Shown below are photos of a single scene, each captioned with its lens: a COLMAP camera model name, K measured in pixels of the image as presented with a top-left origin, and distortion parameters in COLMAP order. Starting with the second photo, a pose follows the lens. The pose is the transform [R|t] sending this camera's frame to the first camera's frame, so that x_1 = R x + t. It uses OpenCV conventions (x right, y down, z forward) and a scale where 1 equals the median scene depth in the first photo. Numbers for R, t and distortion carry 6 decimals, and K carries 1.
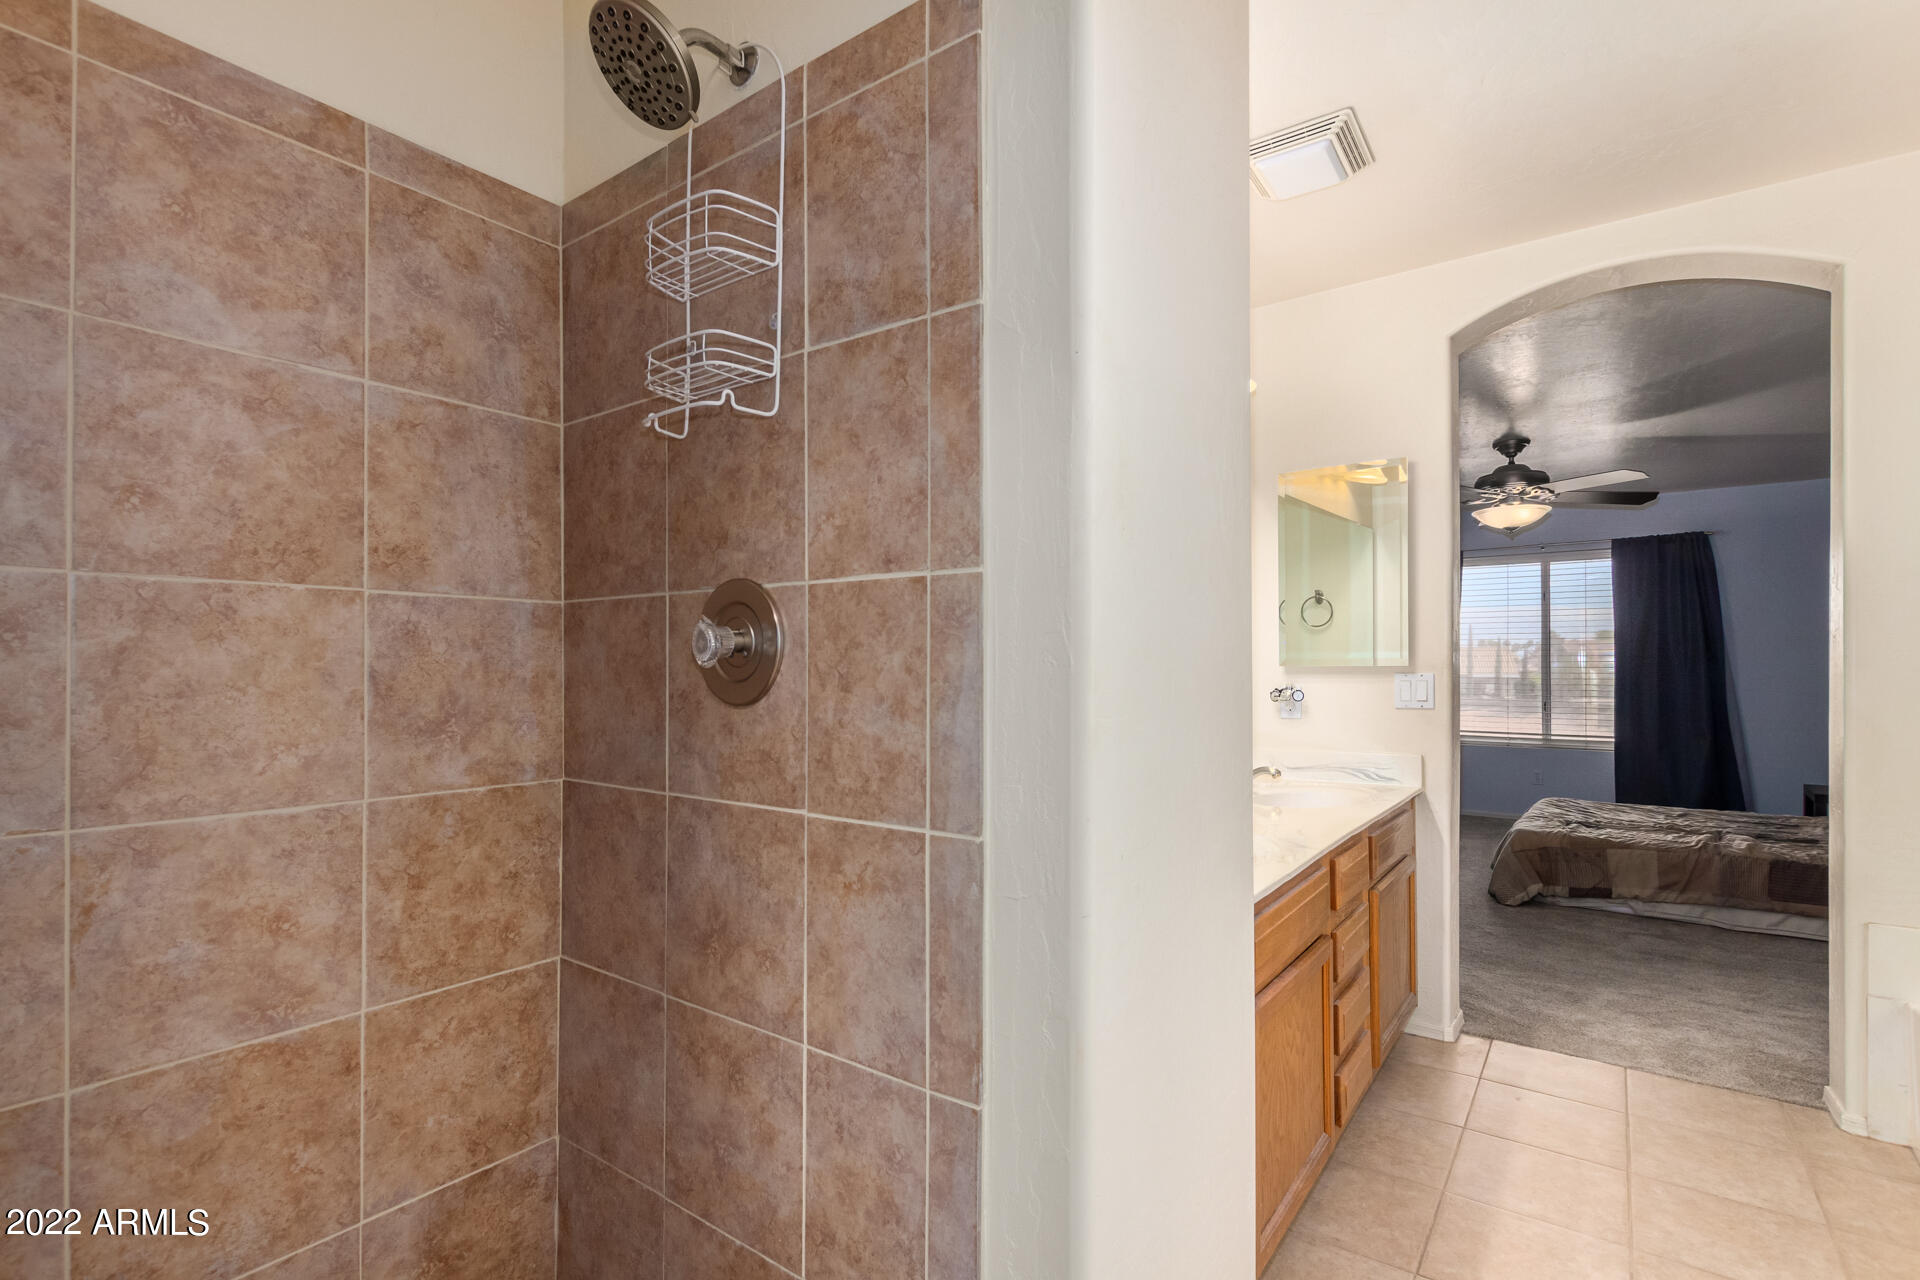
lens RADIAL K [[884.8, 0, 973.1], [0, 884.8, 654.3], [0, 0, 1]] dist [-0.000601, 0.002857]
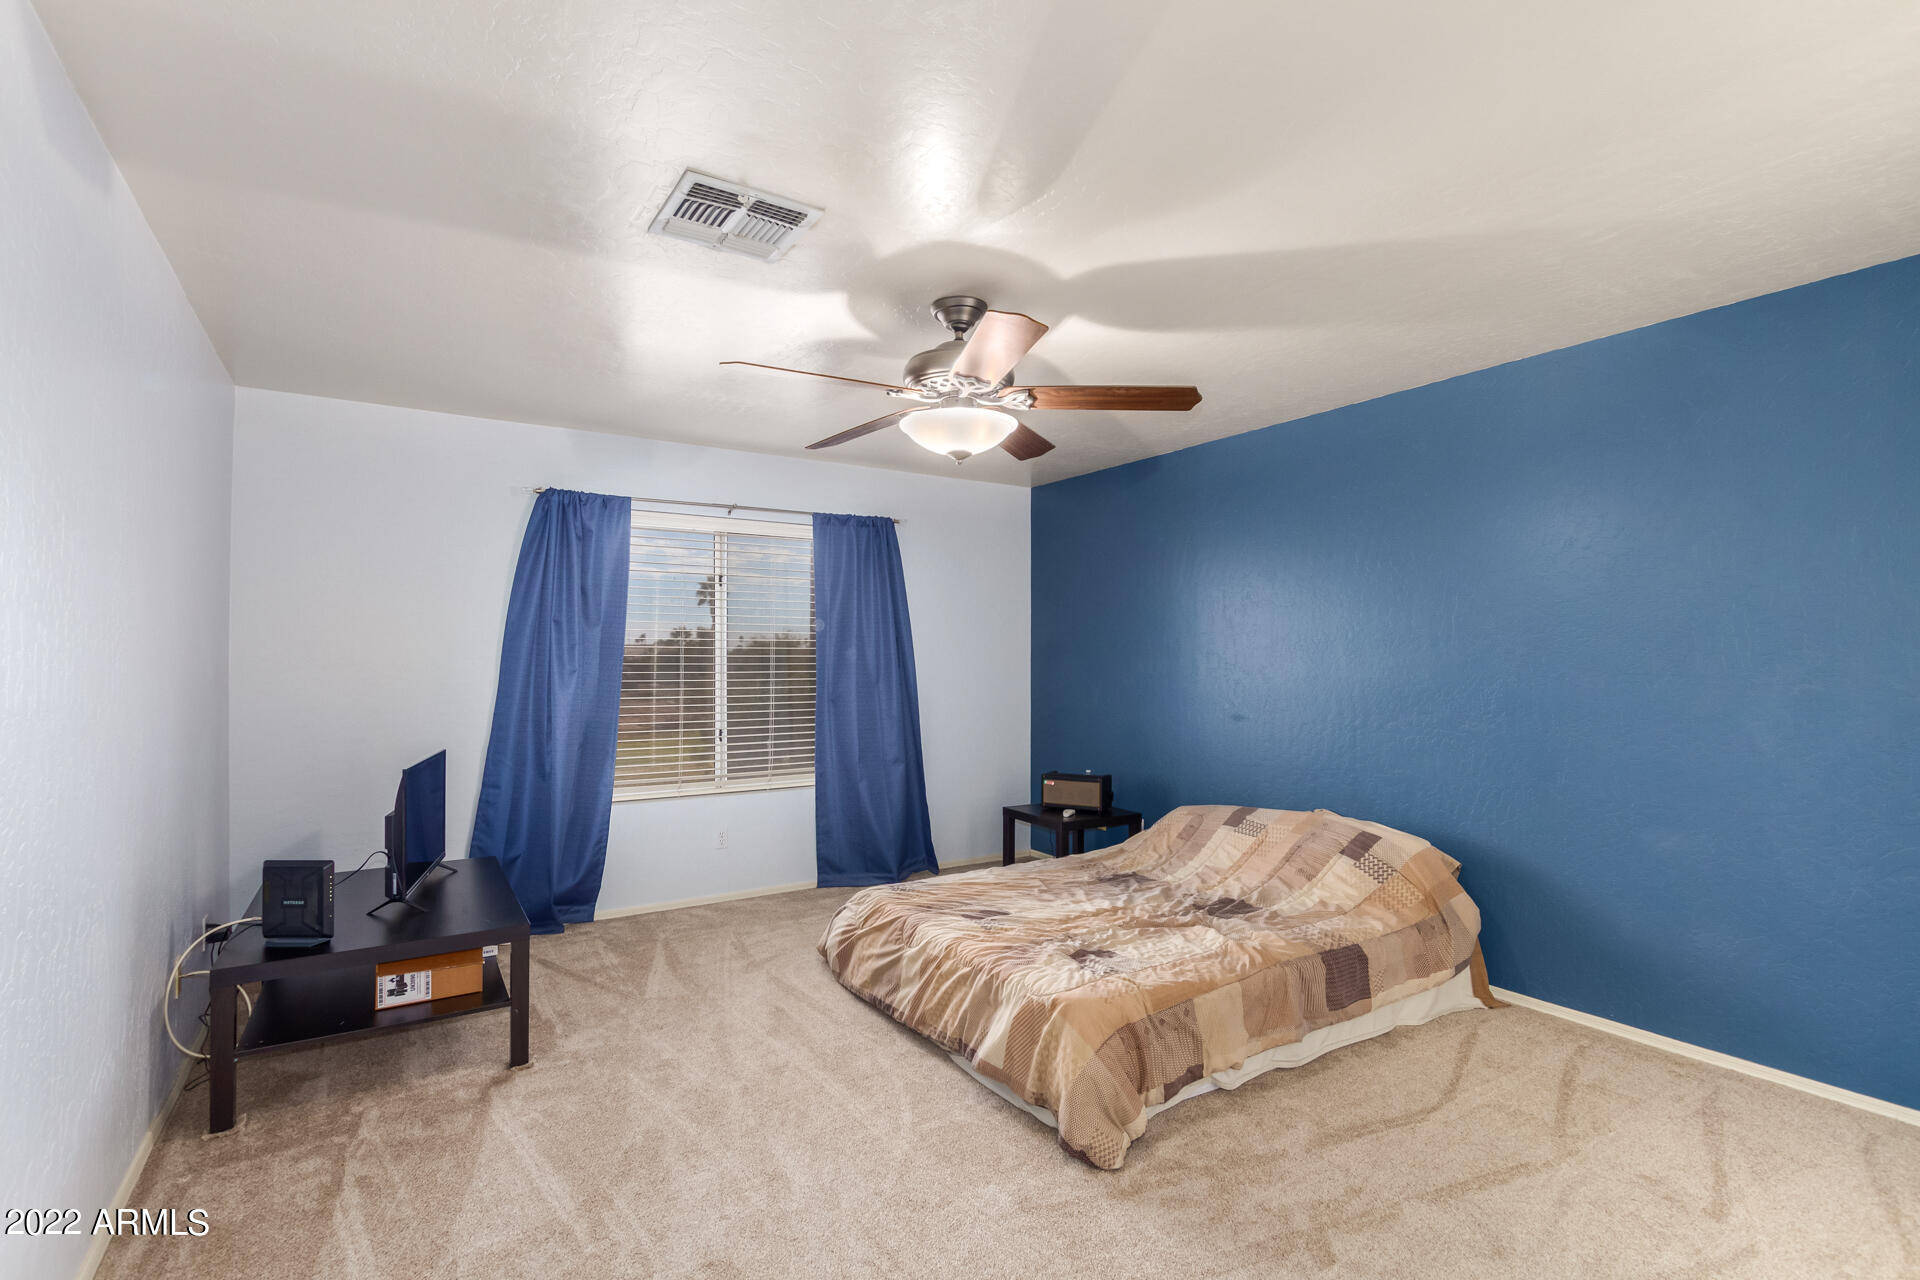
lens RADIAL K [[884.8, 0, 967.2], [0, 884.8, 644.3], [0, 0, 1]] dist [-0.000601, 0.002857]
pose [[0.354631, 0.023658, 0.934707, 0.086946], [-0.018121, 0.999666, -0.018427, -0.008599], [-0.934831, -0.010403, 0.354941, 0.931649]]
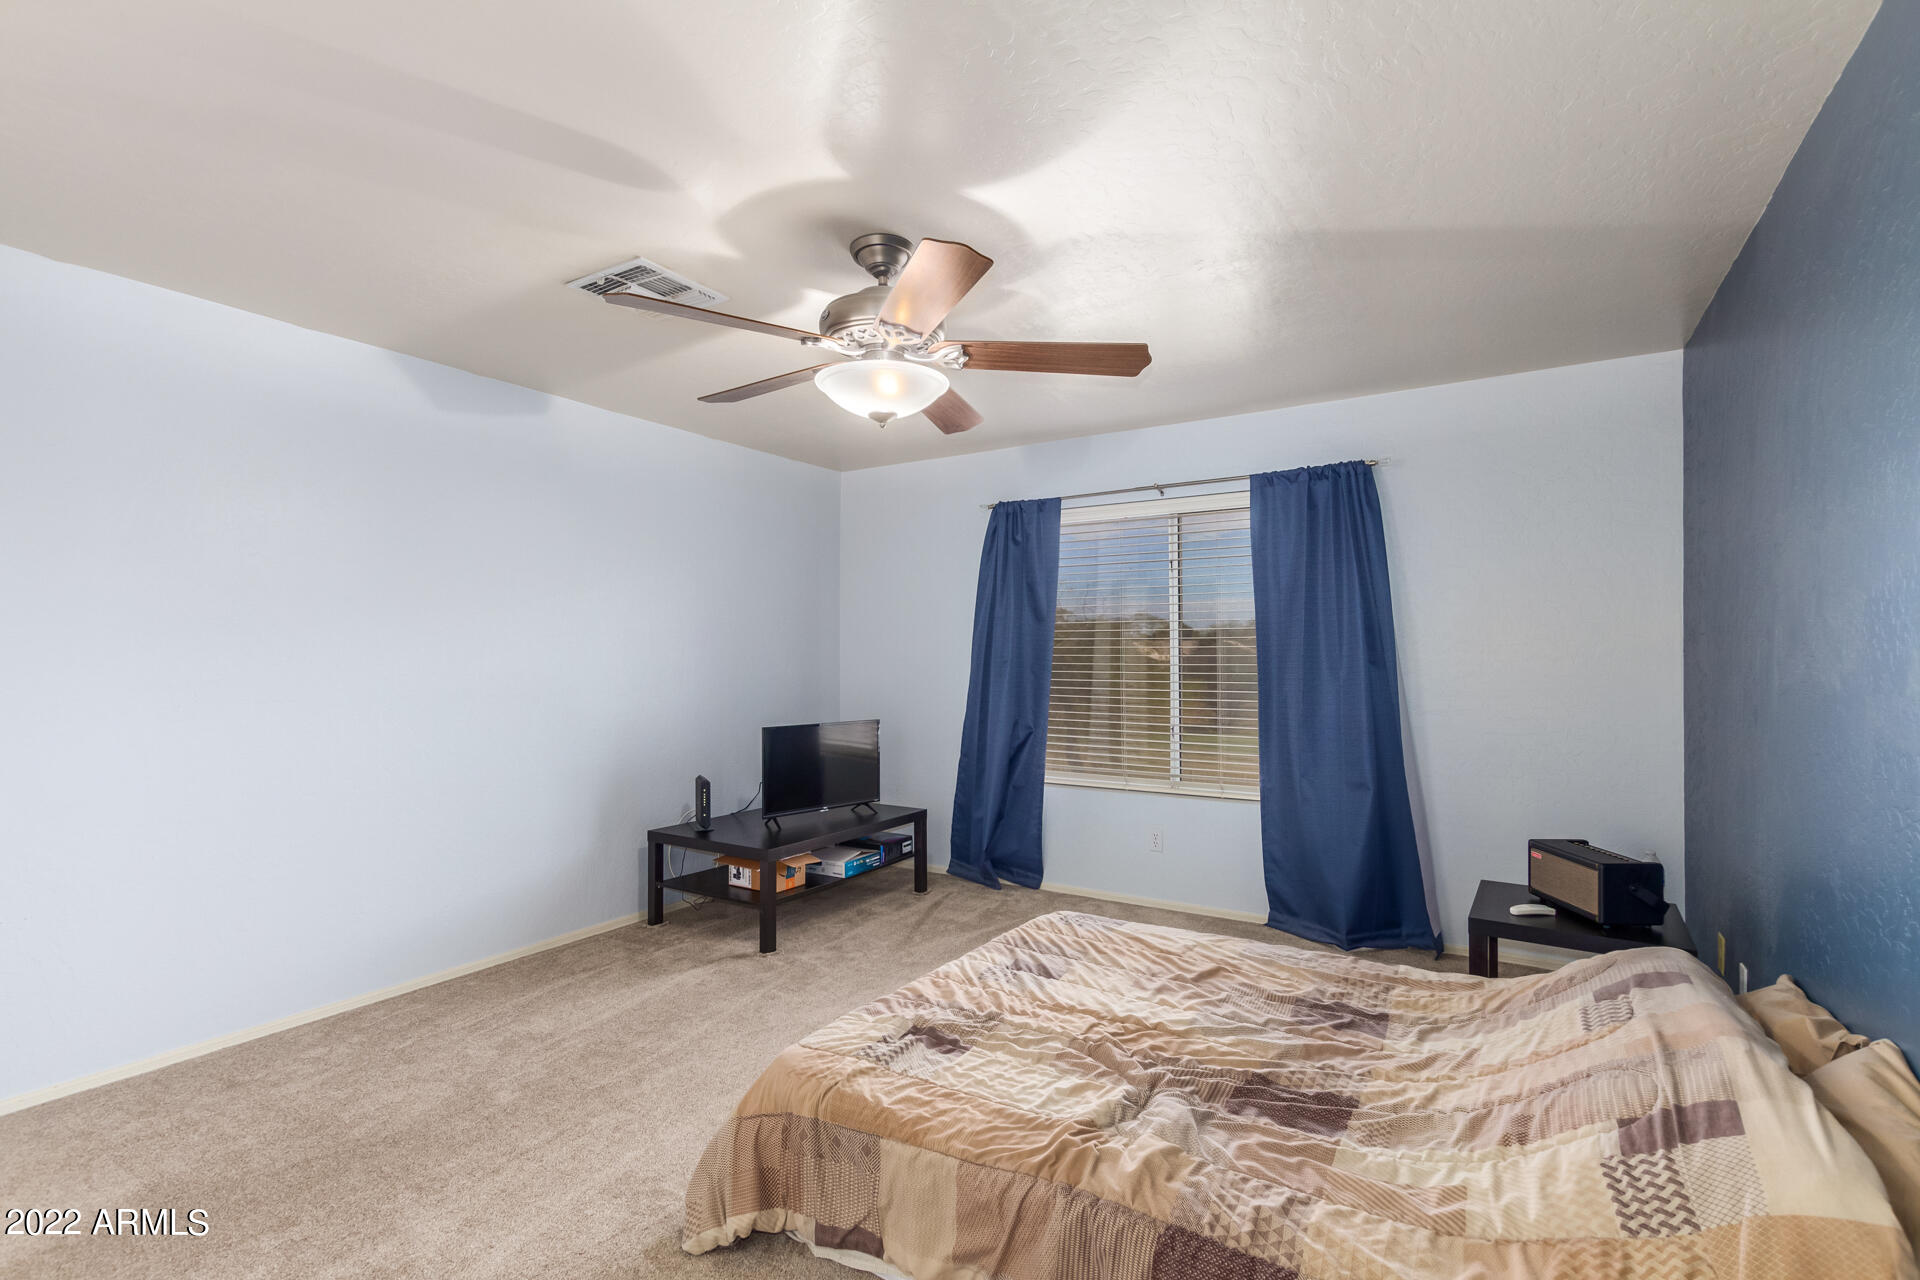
lens RADIAL K [[884.8, 0, 960.7], [0, 884.8, 645.4], [0, 0, 1]] dist [-0.000601, 0.002857]
pose [[0.996998, 0.007197, 0.077094, 0.718386], [-0.007692, 0.999952, 0.006124, -0.015401], [-0.077046, -0.006698, 0.997005, 0.581178]]
